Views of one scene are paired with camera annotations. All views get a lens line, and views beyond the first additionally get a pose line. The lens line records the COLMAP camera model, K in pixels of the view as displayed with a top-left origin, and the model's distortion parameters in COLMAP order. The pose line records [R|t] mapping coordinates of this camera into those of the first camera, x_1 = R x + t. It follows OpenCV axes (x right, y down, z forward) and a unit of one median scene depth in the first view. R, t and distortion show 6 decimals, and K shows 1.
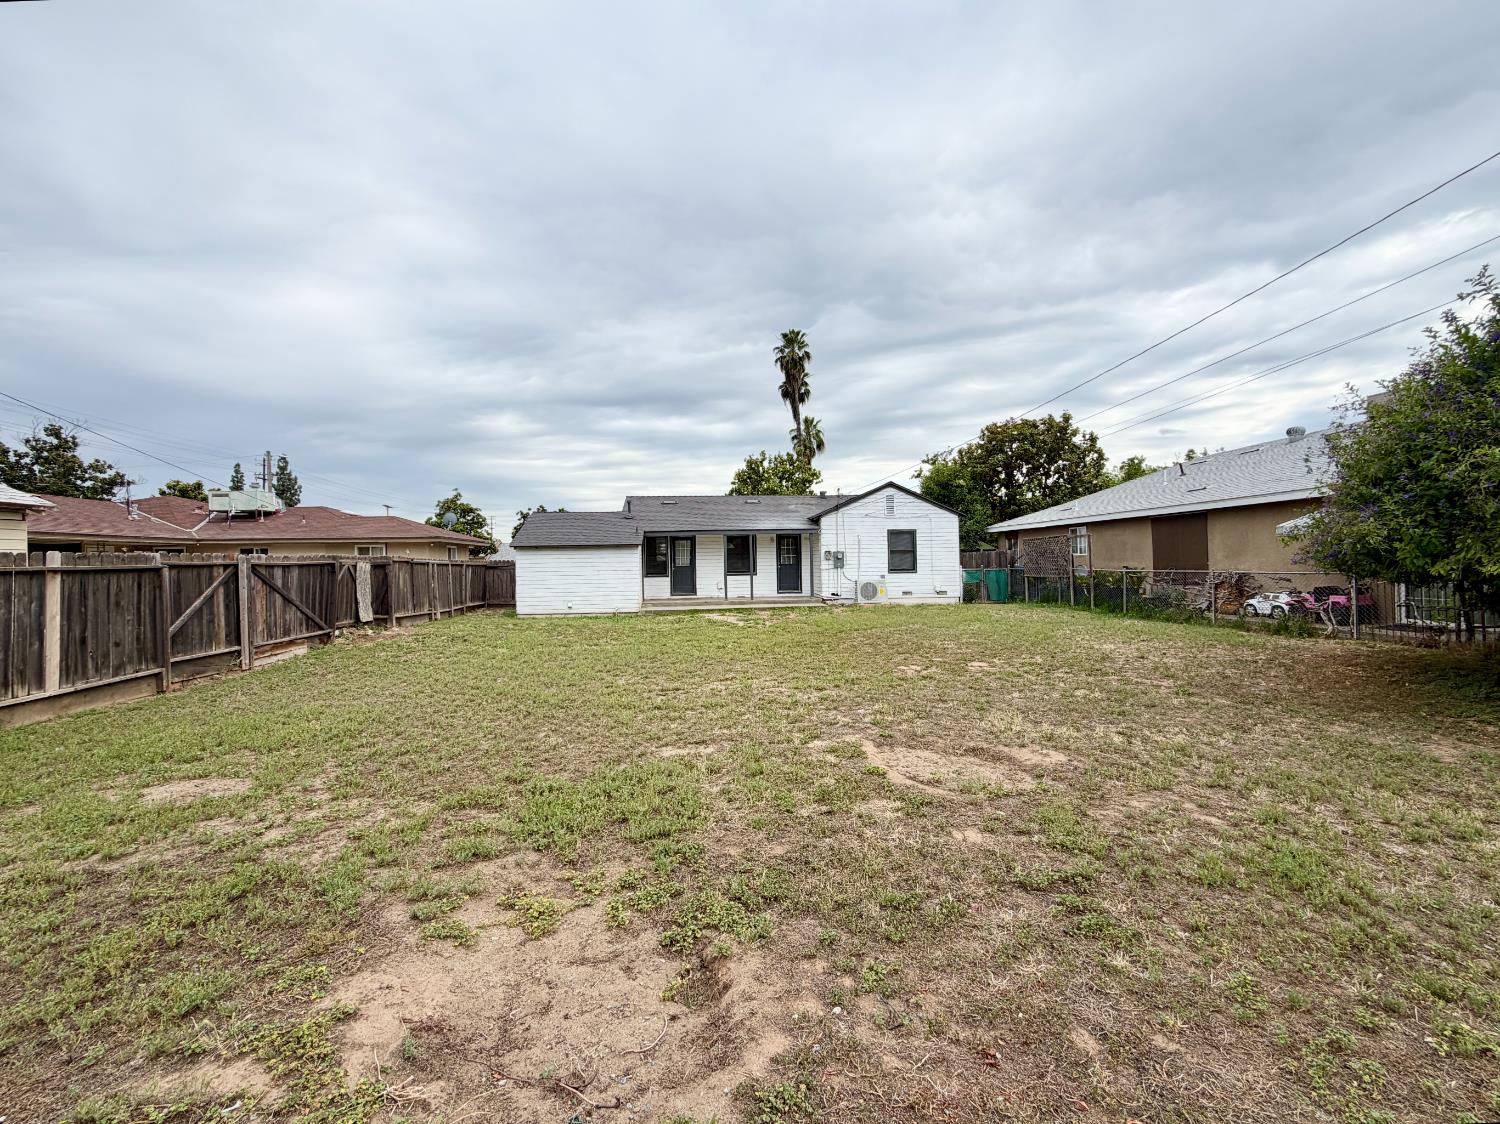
lens RADIAL K [[595.3, 0, 750.7], [0, 595.3, 564.9], [0, 0, 1]] dist [0.001789, -0.001012]
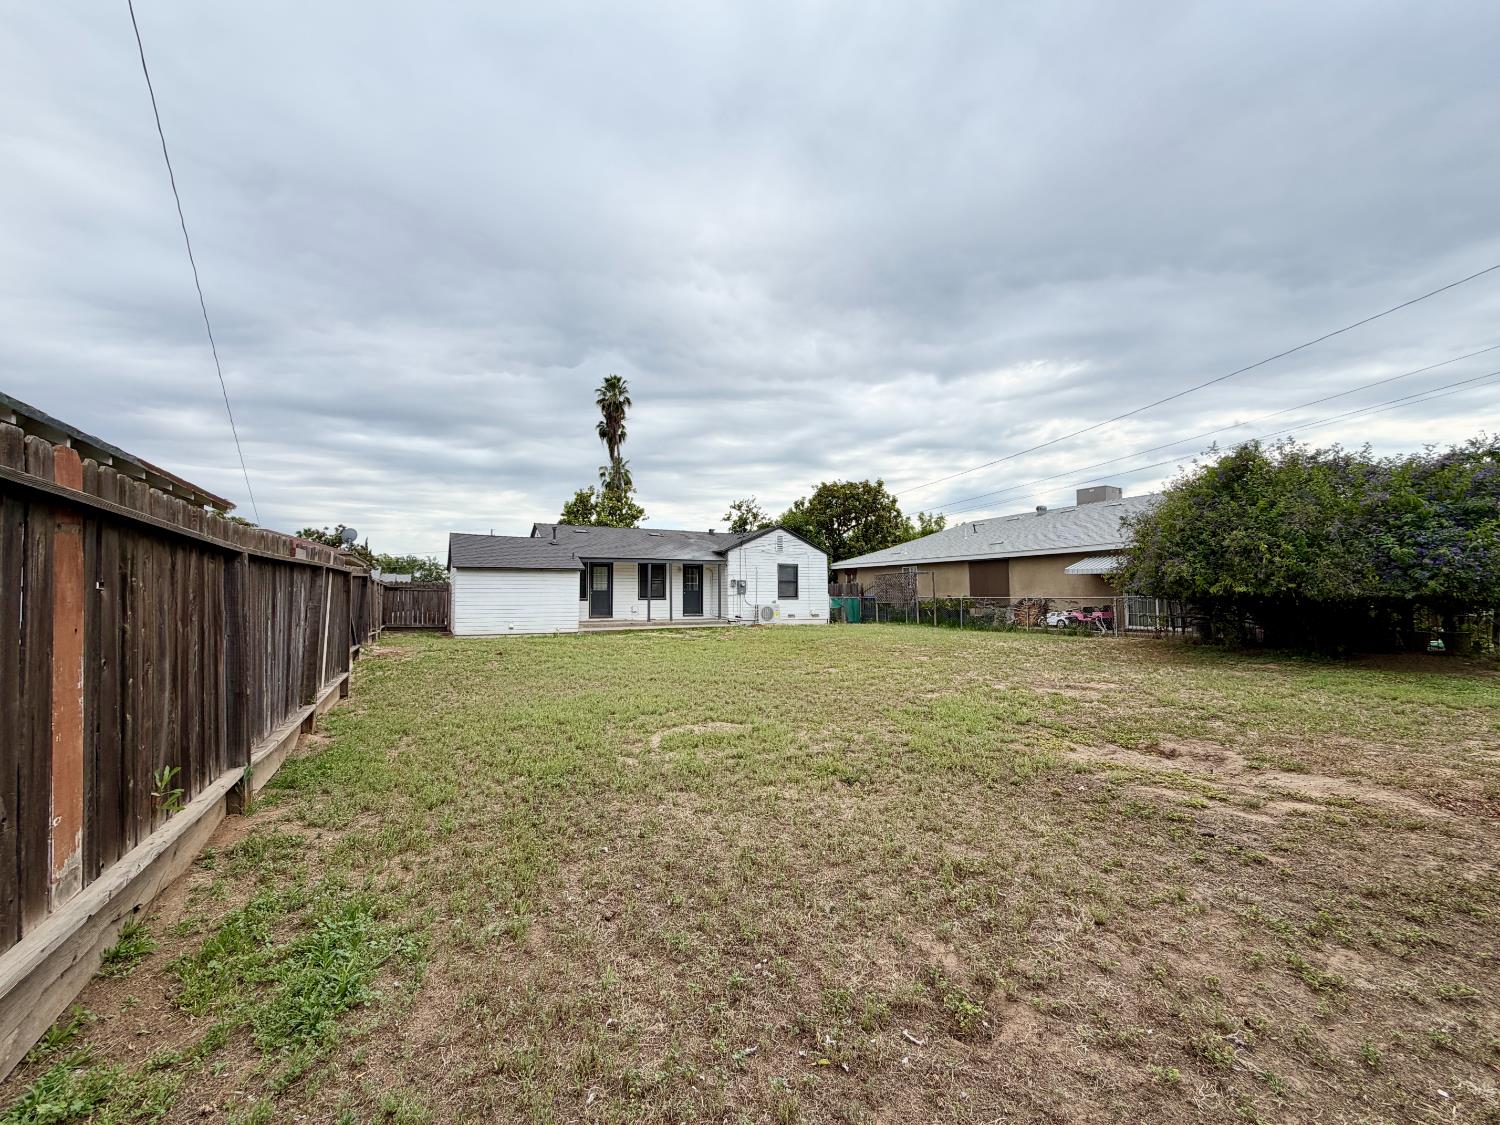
lens RADIAL K [[595.3, 0, 698.3], [0, 595.3, 562.2], [0, 0, 1]] dist [0.001789, -0.001012]
pose [[0.930034, 0.035765, 0.365728, -0.185920], [-0.012101, 0.997693, -0.066794, 0.010843], [-0.367273, 0.057695, 0.928322, -0.036165]]
